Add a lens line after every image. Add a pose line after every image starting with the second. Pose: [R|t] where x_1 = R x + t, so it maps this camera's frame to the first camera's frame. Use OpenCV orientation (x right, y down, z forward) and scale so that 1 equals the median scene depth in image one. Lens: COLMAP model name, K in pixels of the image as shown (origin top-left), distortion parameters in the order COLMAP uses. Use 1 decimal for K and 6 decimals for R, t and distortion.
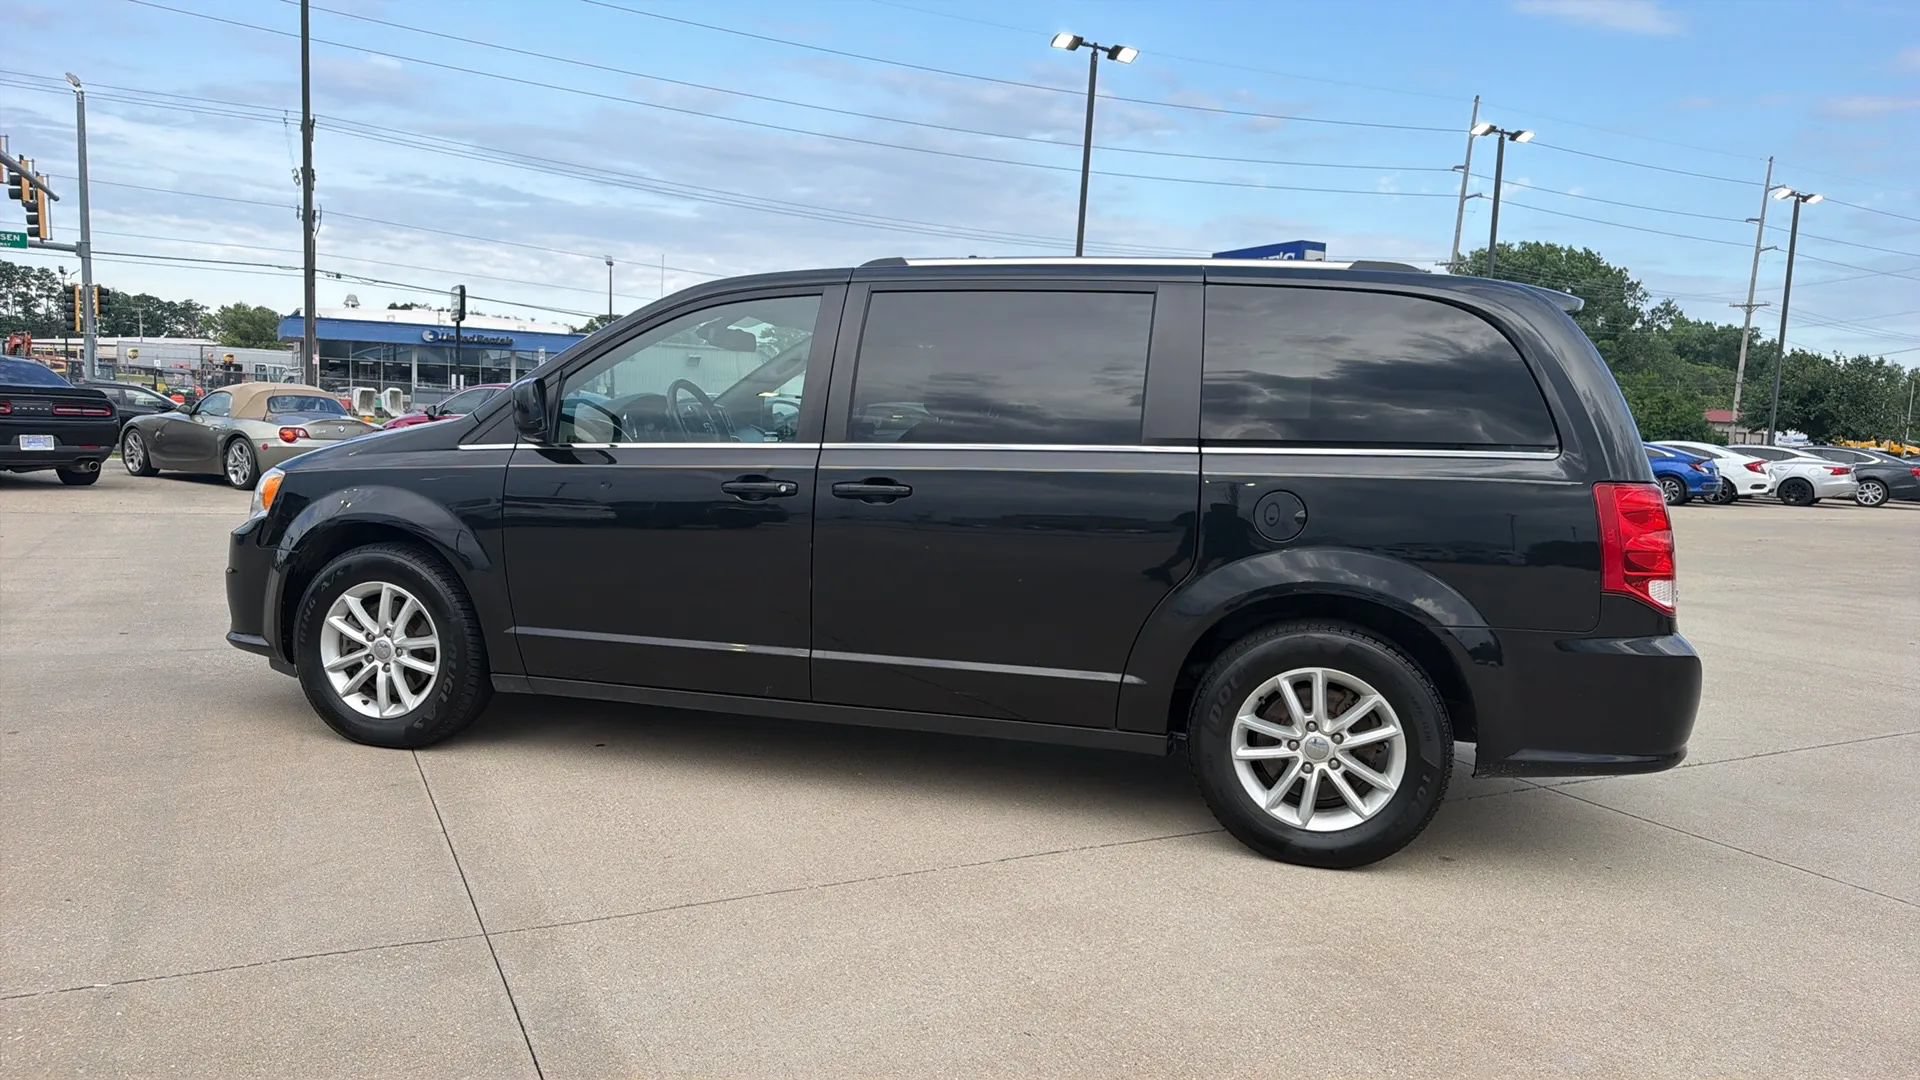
lens RADIAL K [[1305.6, 0, 965.3], [0, 1305.6, 541.5], [0, 0, 1]] dist [0.051654, -0.050399]
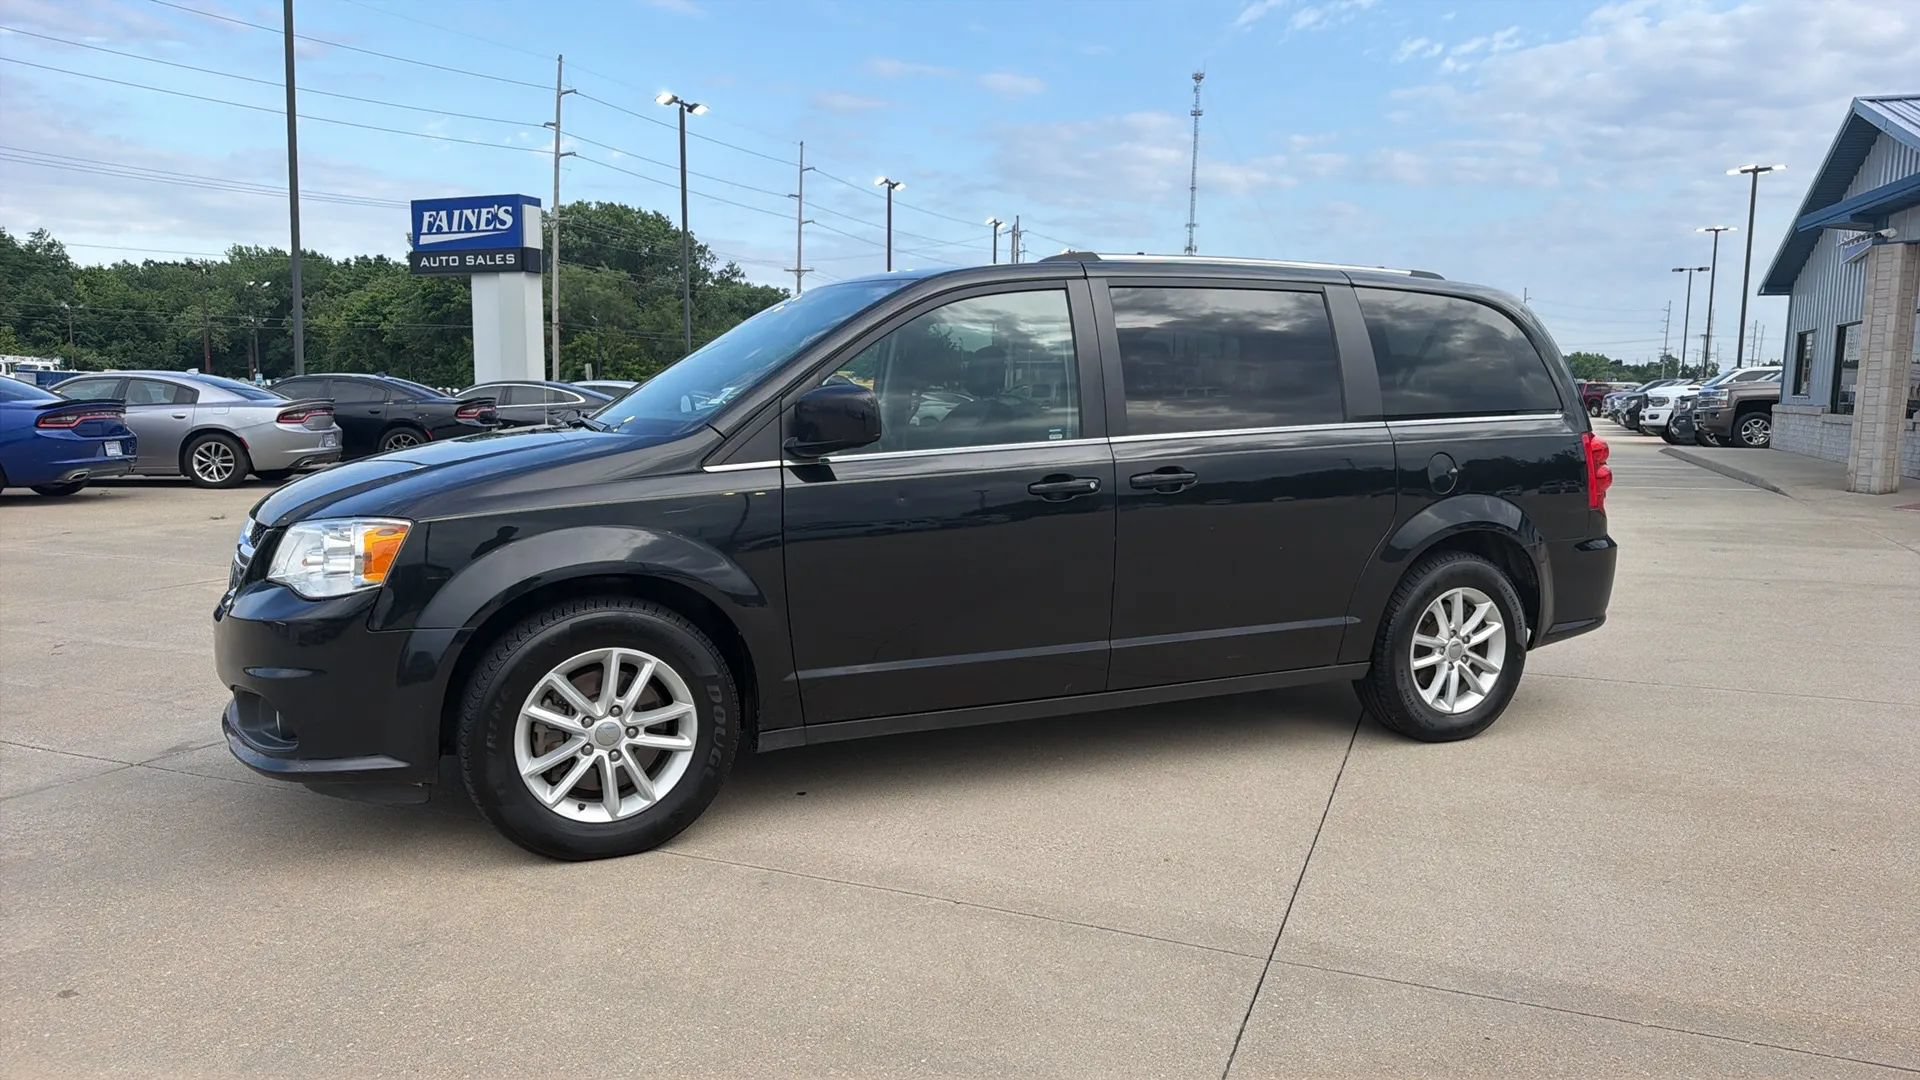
lens RADIAL K [[1307.0, 0, 941.7], [0, 1307.0, 532.6], [0, 0, 1]] dist [0.051967, -0.059266]
pose [[0.759423, -0.105886, 0.641923, -0.780769], [0.086104, 0.994346, 0.062153, -0.068186], [-0.644875, 0.008072, 0.764246, 0.276117]]
